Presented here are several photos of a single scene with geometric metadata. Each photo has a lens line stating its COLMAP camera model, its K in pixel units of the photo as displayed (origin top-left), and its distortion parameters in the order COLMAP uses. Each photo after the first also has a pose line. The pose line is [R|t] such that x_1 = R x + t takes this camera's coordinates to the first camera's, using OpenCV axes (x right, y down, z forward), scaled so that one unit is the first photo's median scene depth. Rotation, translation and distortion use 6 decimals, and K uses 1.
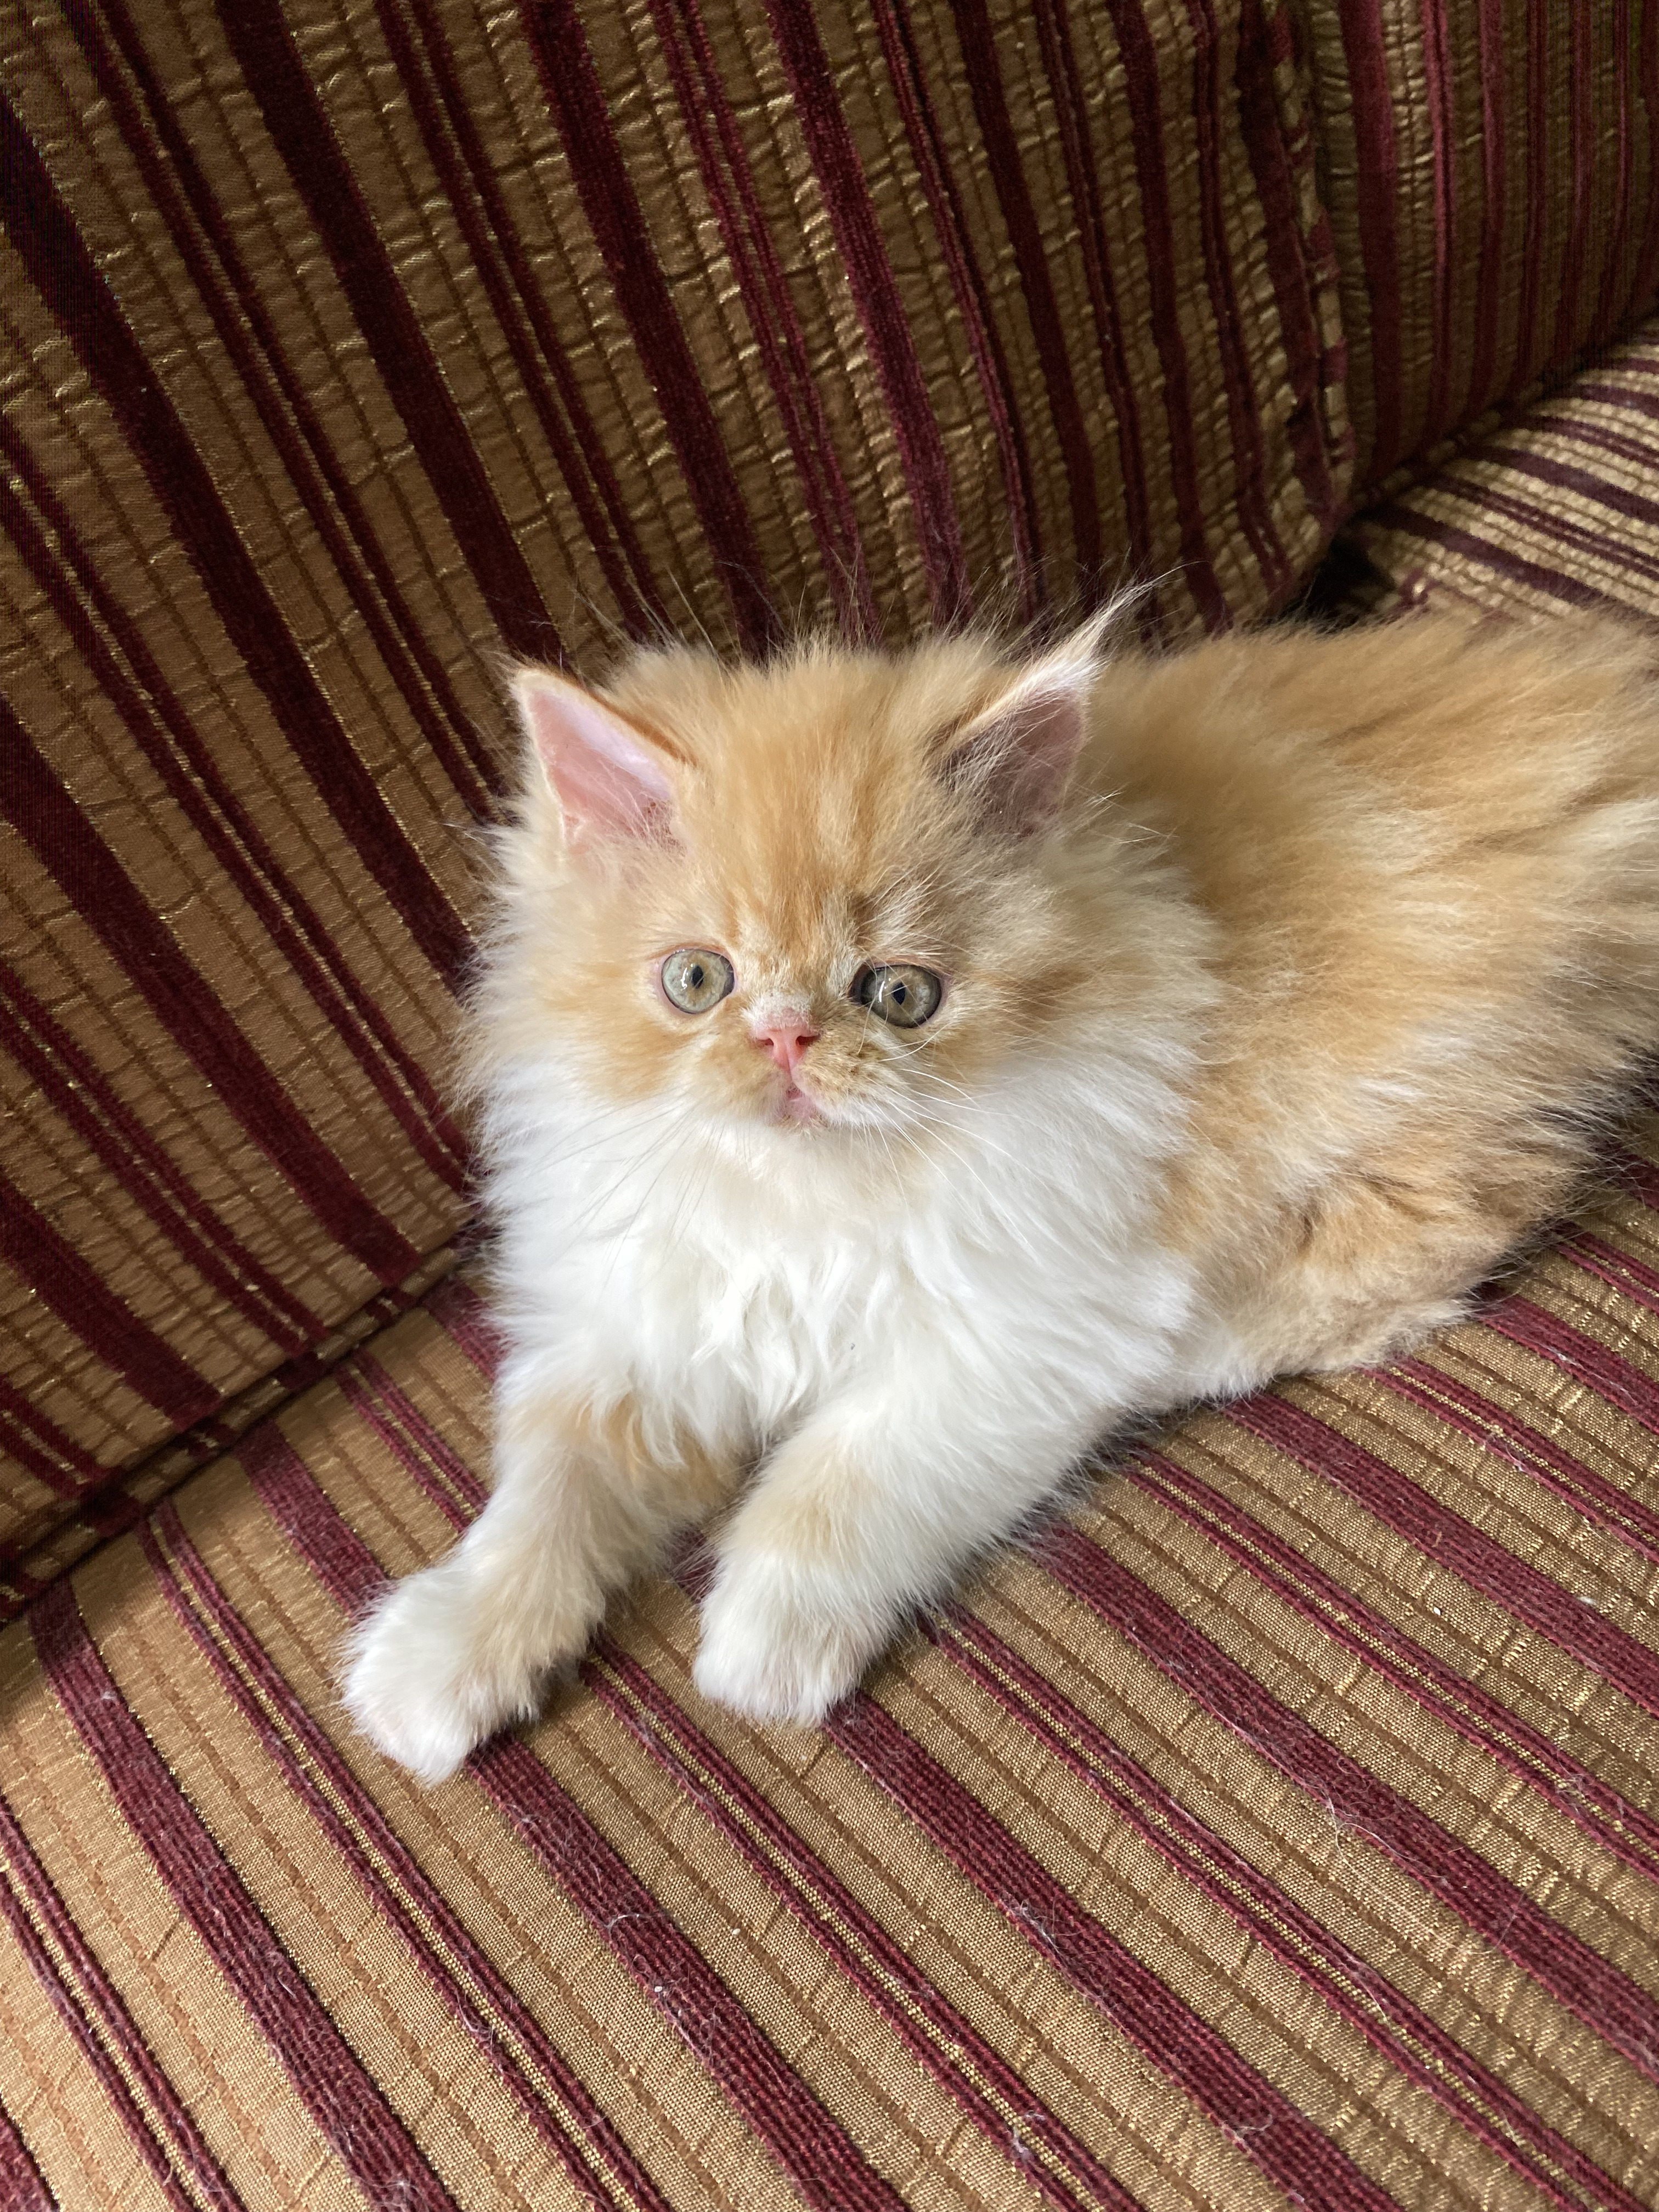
lens RADIAL K [[1696.5, 0, 820.6], [0, 1696.5, 1088.1], [0, 0, 1]] dist [-0.010758, 0.003467]
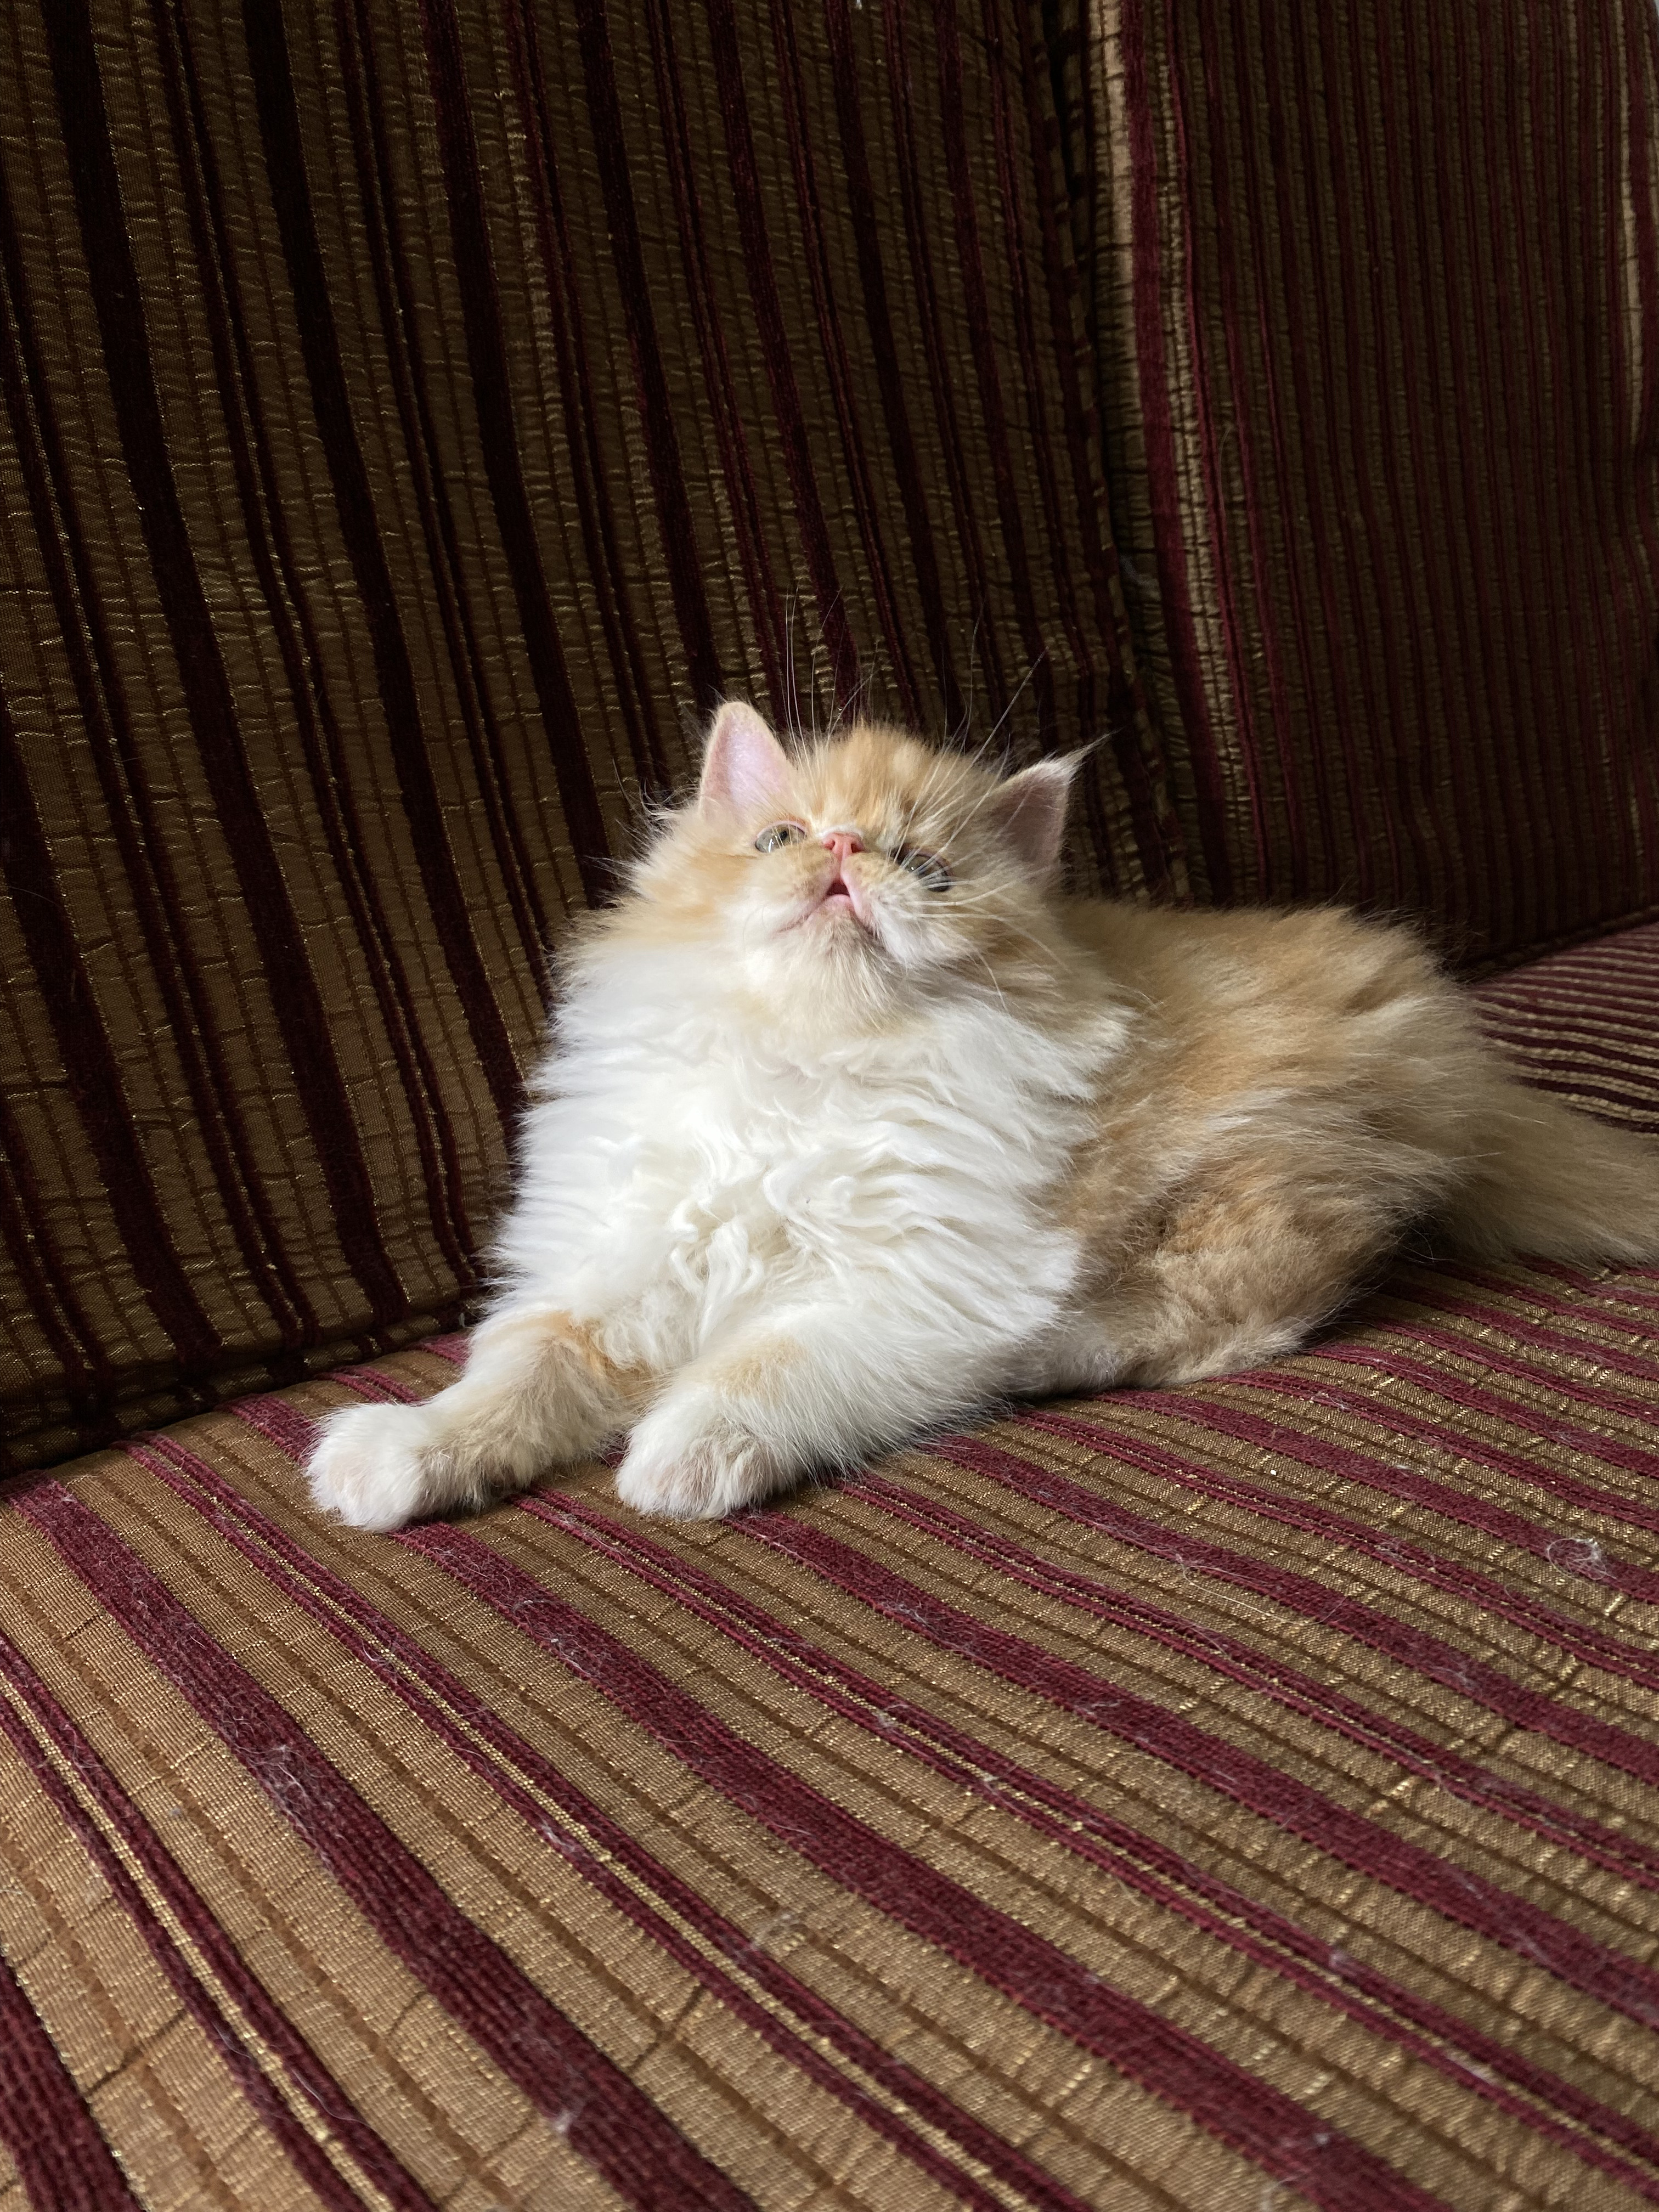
lens RADIAL K [[1696.5, 0, 812.2], [0, 1696.5, 1091.3], [0, 0, 1]] dist [-0.010758, 0.003467]
pose [[0.995035, 0.099520, 0.001260, 0.025166], [-0.083158, 0.838264, -0.538886, 0.672255], [-0.054686, 0.536105, 0.842378, -0.077885]]
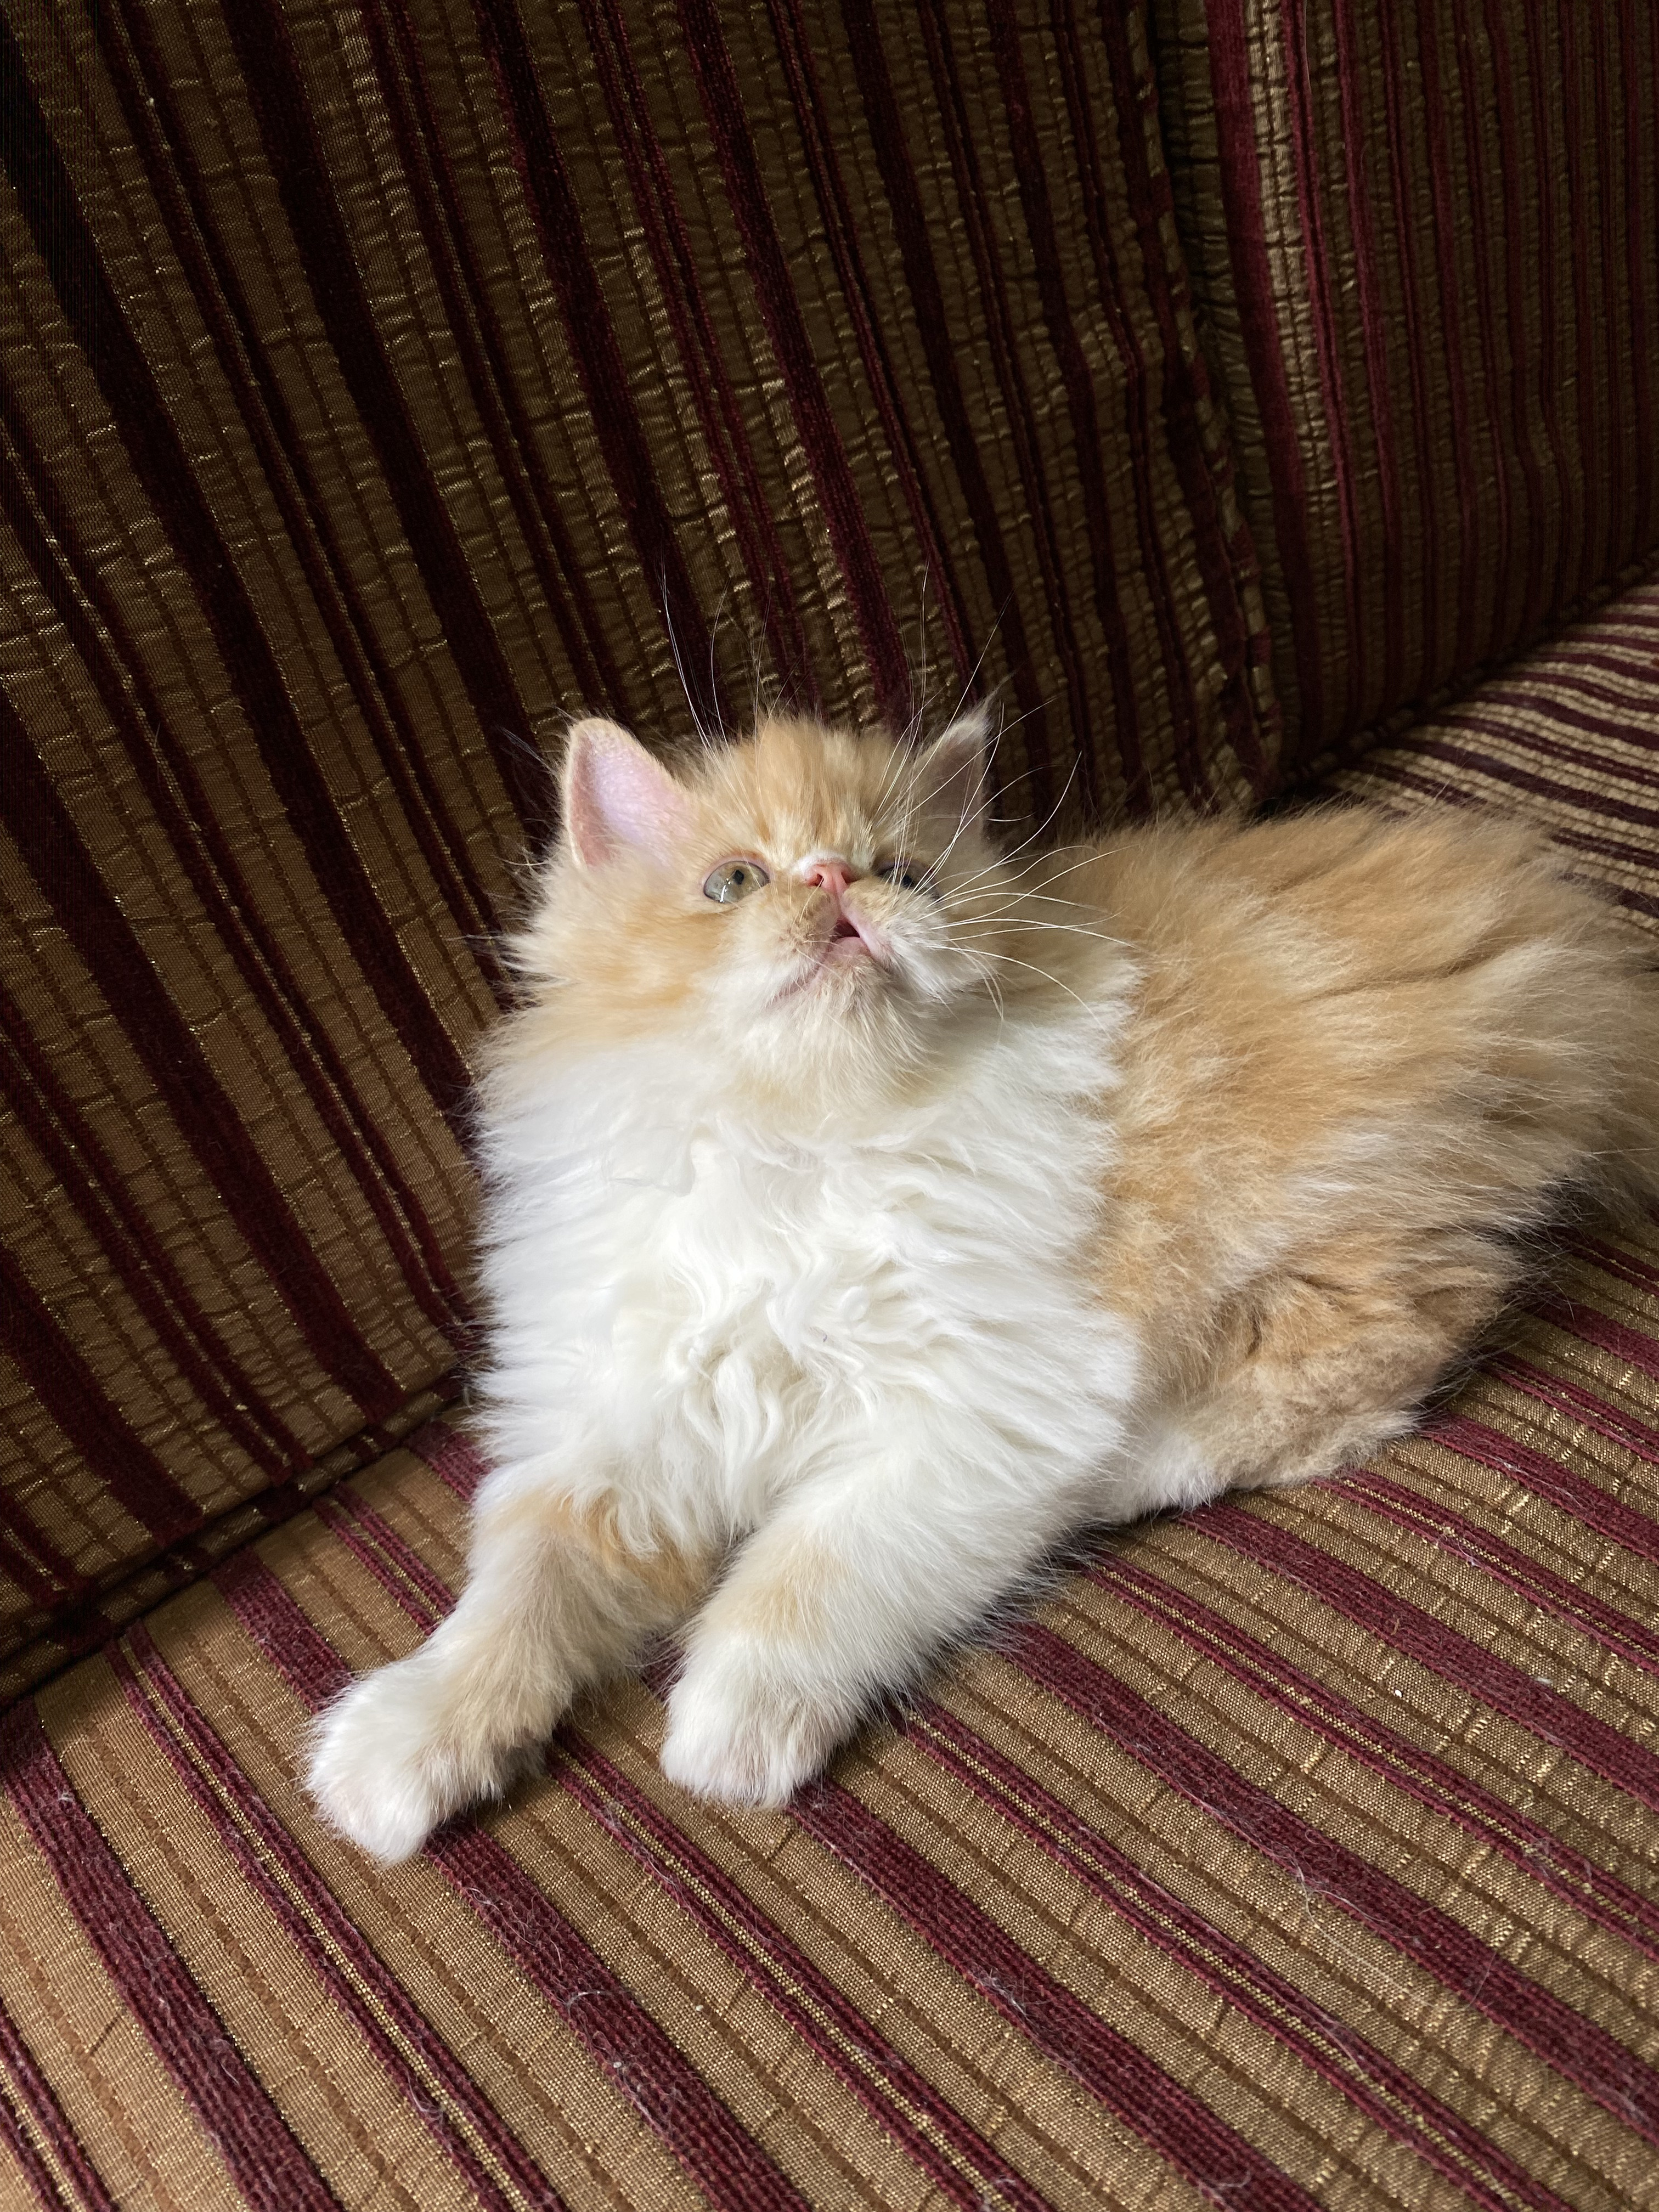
lens RADIAL K [[1696.5, 0, 823.8], [0, 1696.5, 1105.6], [0, 0, 1]] dist [-0.010758, 0.003467]
pose [[0.999821, 0.012671, 0.014047, 0.001459], [-0.009409, 0.977259, -0.211838, 0.167081], [-0.016412, 0.211668, 0.977204, -0.053922]]
